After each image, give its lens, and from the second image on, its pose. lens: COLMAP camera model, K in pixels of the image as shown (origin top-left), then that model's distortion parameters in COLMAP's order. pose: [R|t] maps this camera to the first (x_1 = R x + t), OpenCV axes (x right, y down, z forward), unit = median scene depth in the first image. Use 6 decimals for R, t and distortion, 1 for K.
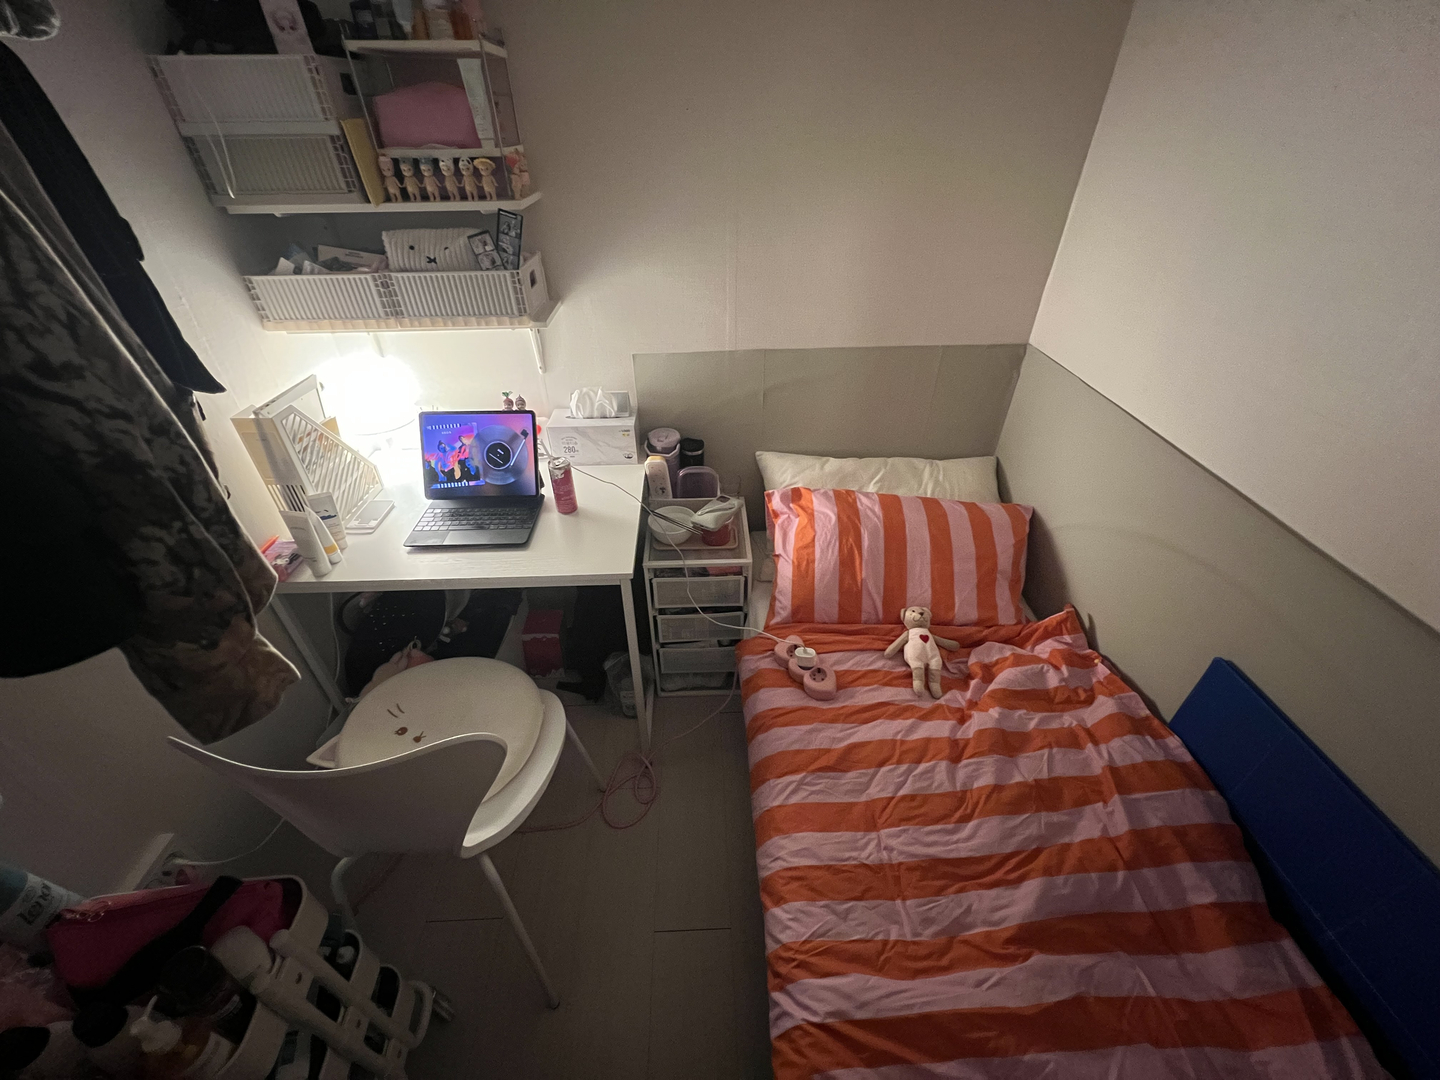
lens RADIAL K [[578.6, 0, 722.9], [0, 578.6, 543.0], [0, 0, 1]] dist [-0.011721, -0.000451]
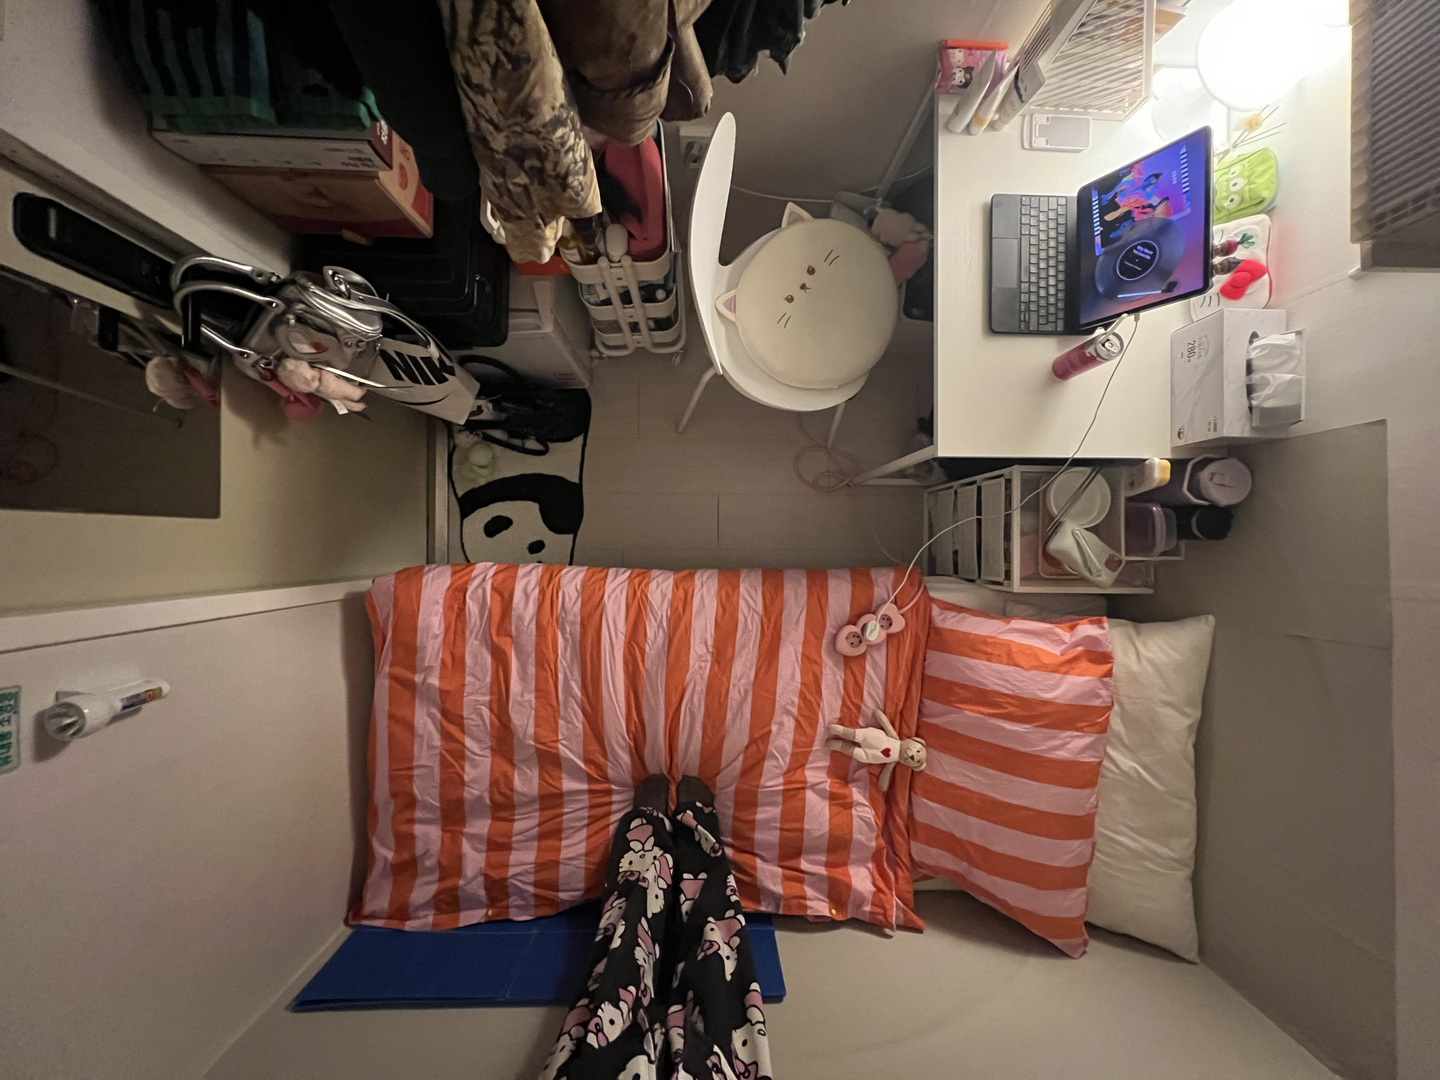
lens RADIAL K [[578.6, 0, 719.7], [0, 578.6, 543.0], [0, 0, 1]] dist [-0.004401, -0.000598]
pose [[-0.049012, 0.998798, -0.000933, 0.000043], [-0.612282, -0.029307, 0.790096, -0.393290], [0.789119, 0.039296, 0.612982, 0.128537]]
